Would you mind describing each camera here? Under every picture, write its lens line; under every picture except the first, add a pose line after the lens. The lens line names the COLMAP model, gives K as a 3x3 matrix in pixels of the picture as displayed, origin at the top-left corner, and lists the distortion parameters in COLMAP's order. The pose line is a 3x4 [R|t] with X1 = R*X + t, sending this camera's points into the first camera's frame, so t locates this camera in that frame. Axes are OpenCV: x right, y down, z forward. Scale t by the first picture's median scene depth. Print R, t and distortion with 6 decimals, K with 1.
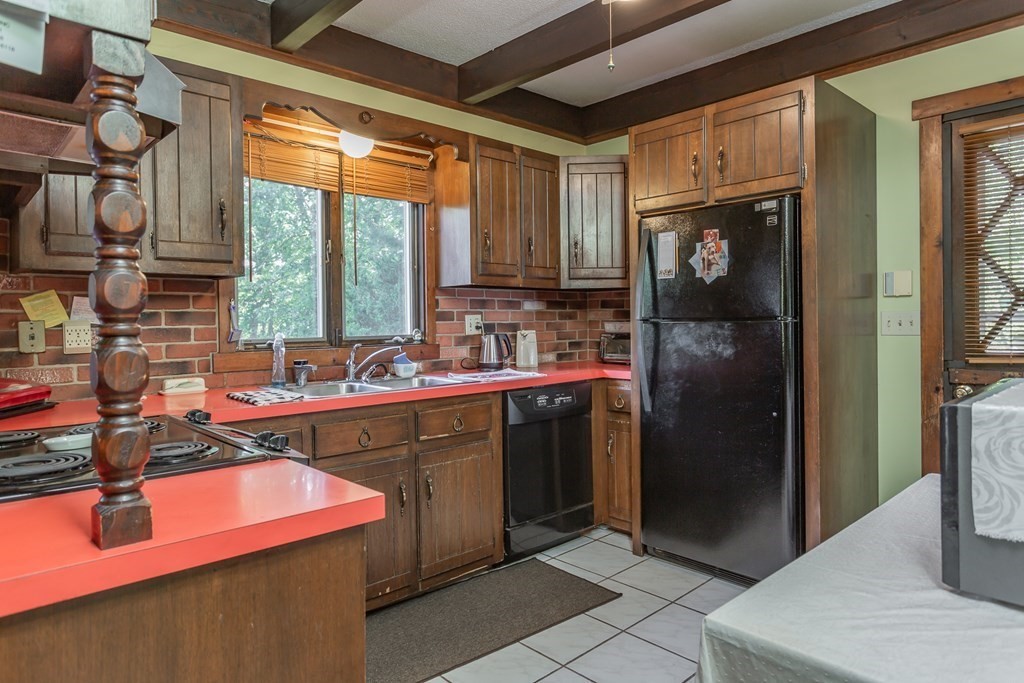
lens RADIAL K [[612.6, 0, 522.7], [0, 612.6, 327.2], [0, 0, 1]] dist [0.001317, 0.000033]
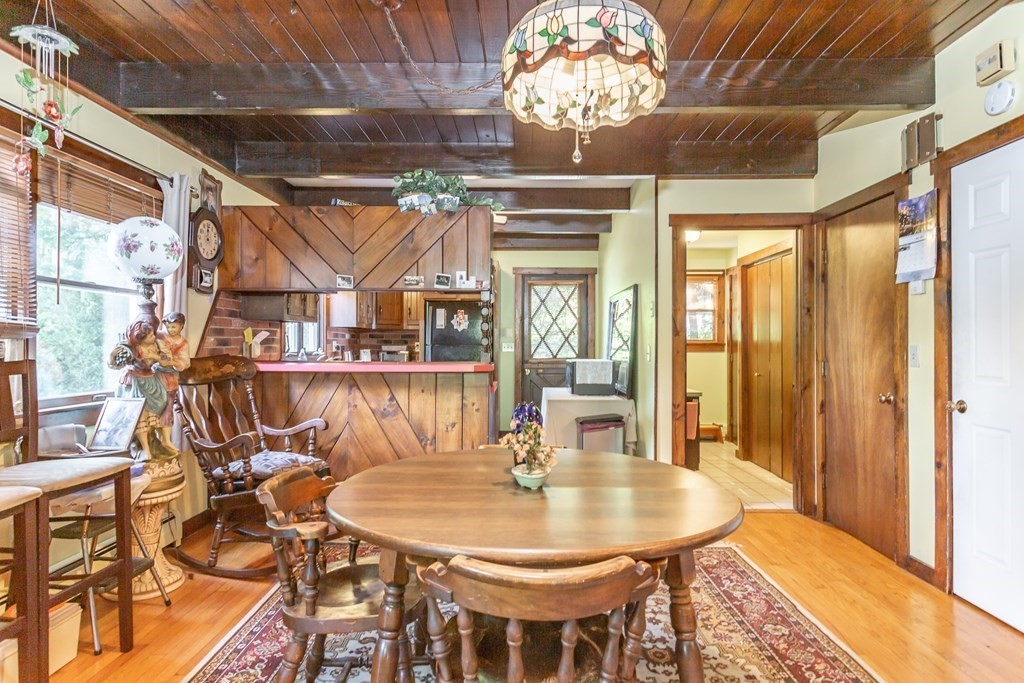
lens RADIAL K [[570.5, 0, 505.5], [0, 570.5, 341.3], [0, 0, 1]] dist [0.001209, 0.001769]
pose [[0.702430, 0.018072, 0.711523, -1.187099], [-0.004266, 0.999767, -0.021182, 0.018996], [-0.711740, 0.011844, 0.702343, -0.764465]]
